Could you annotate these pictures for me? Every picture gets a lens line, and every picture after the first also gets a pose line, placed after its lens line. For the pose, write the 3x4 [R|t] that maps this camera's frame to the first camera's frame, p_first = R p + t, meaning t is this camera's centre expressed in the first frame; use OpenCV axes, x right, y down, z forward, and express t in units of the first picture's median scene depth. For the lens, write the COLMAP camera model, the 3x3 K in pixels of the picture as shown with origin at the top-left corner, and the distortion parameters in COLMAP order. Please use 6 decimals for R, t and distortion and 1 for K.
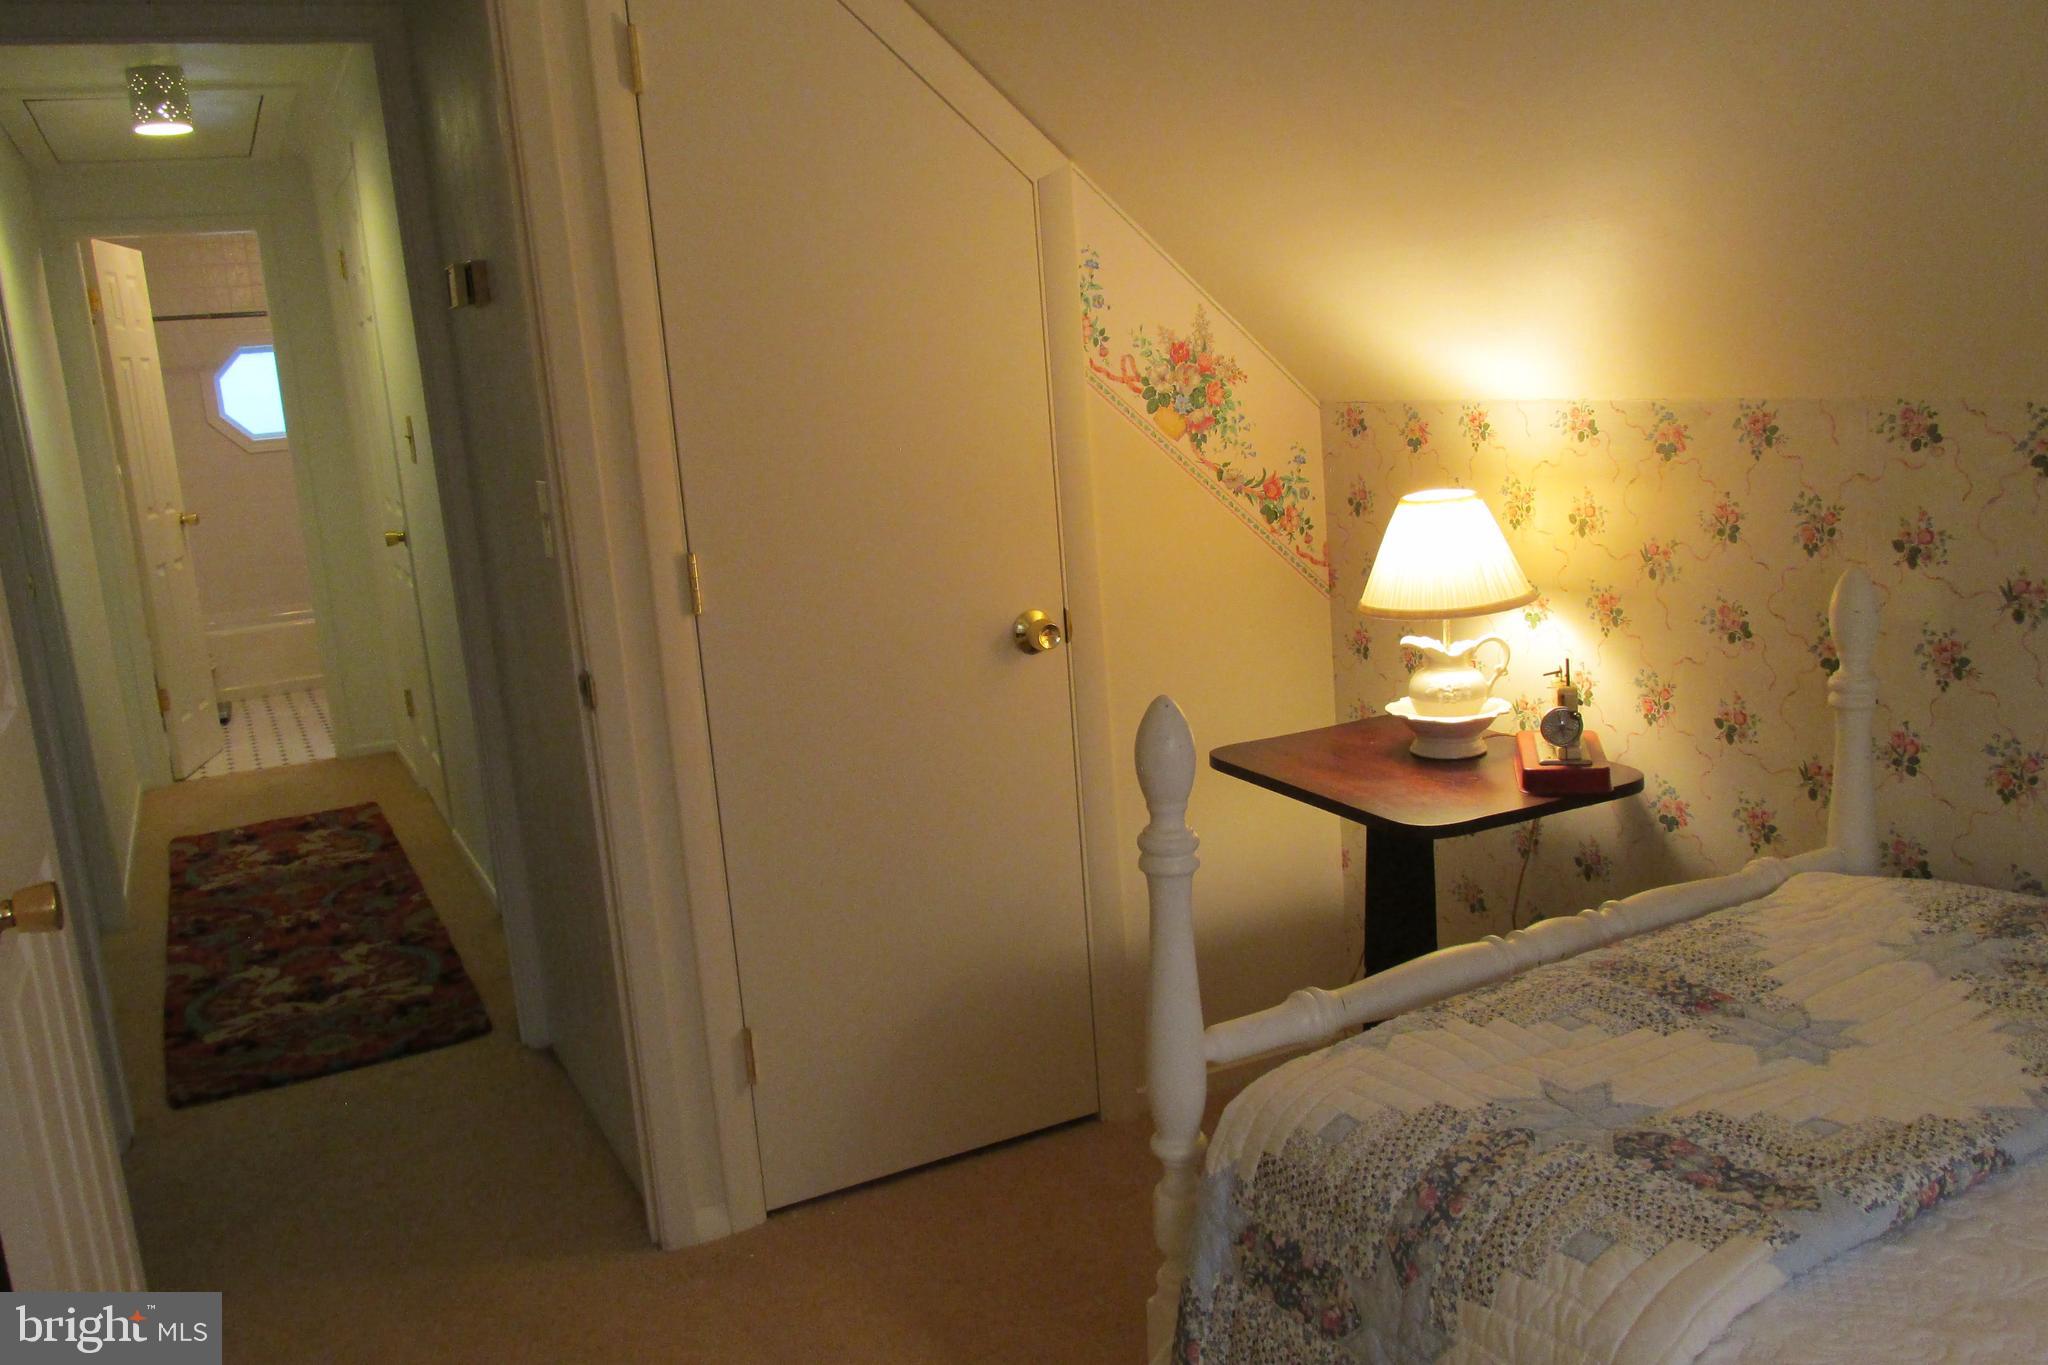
lens RADIAL K [[1696.4, 0, 1027.1], [0, 1696.4, 693.6], [0, 0, 1]] dist [-0.039768, 0.009224]
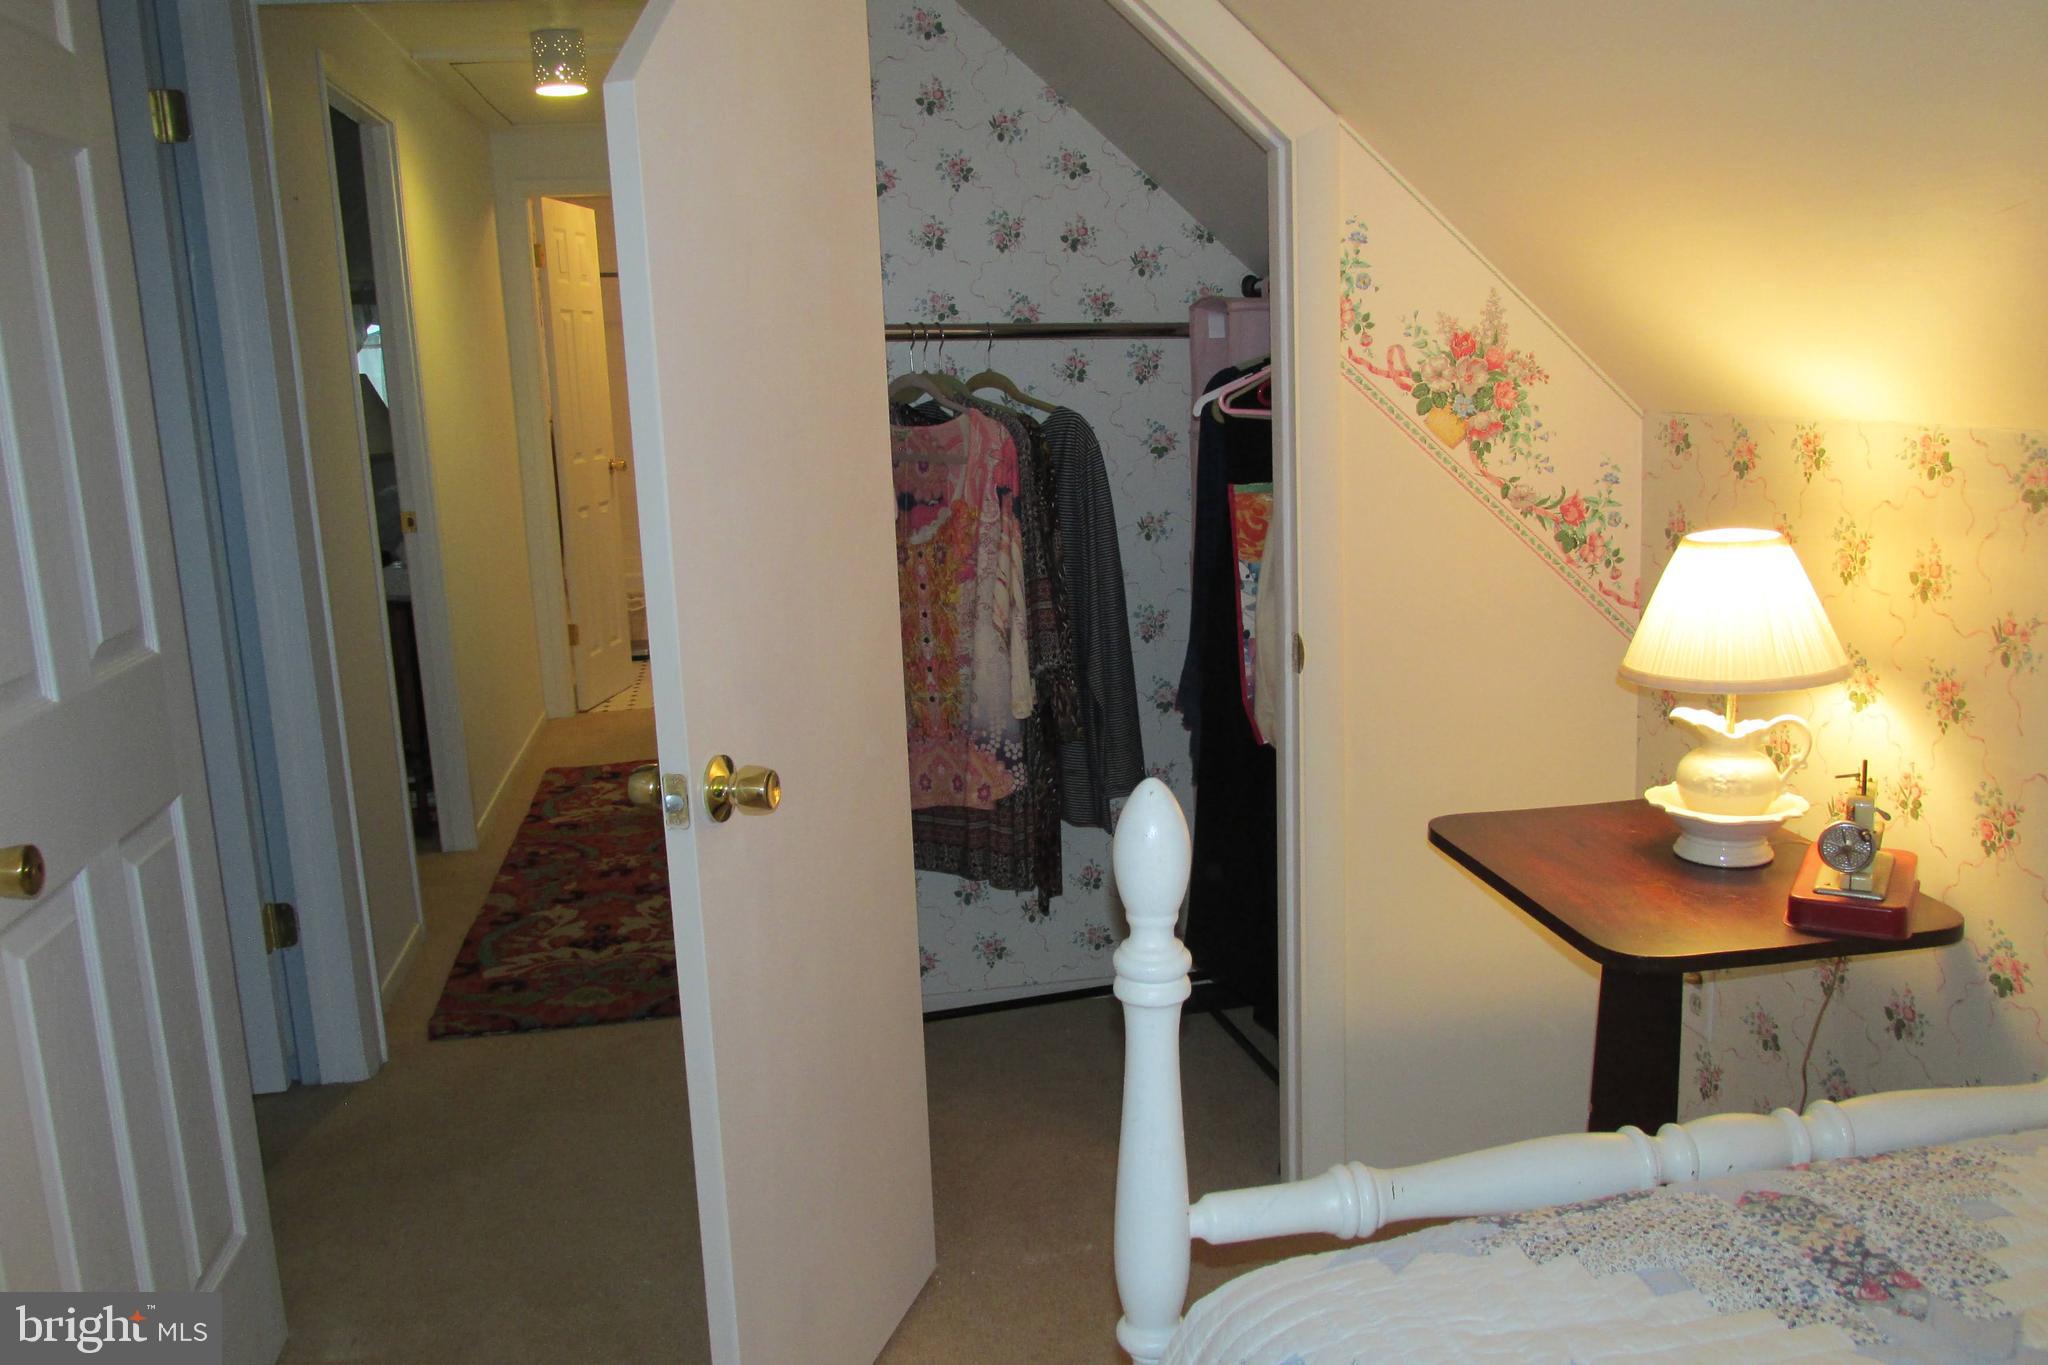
lens RADIAL K [[1699.1, 0, 1020.5], [0, 1699.1, 693.7], [0, 0, 1]] dist [-0.033729, 0.005088]
pose [[0.955620, 0.093549, -0.279355, 0.131490], [-0.089783, 0.995615, 0.026275, -0.029535], [0.280588, -0.000028, 0.959828, 0.122635]]
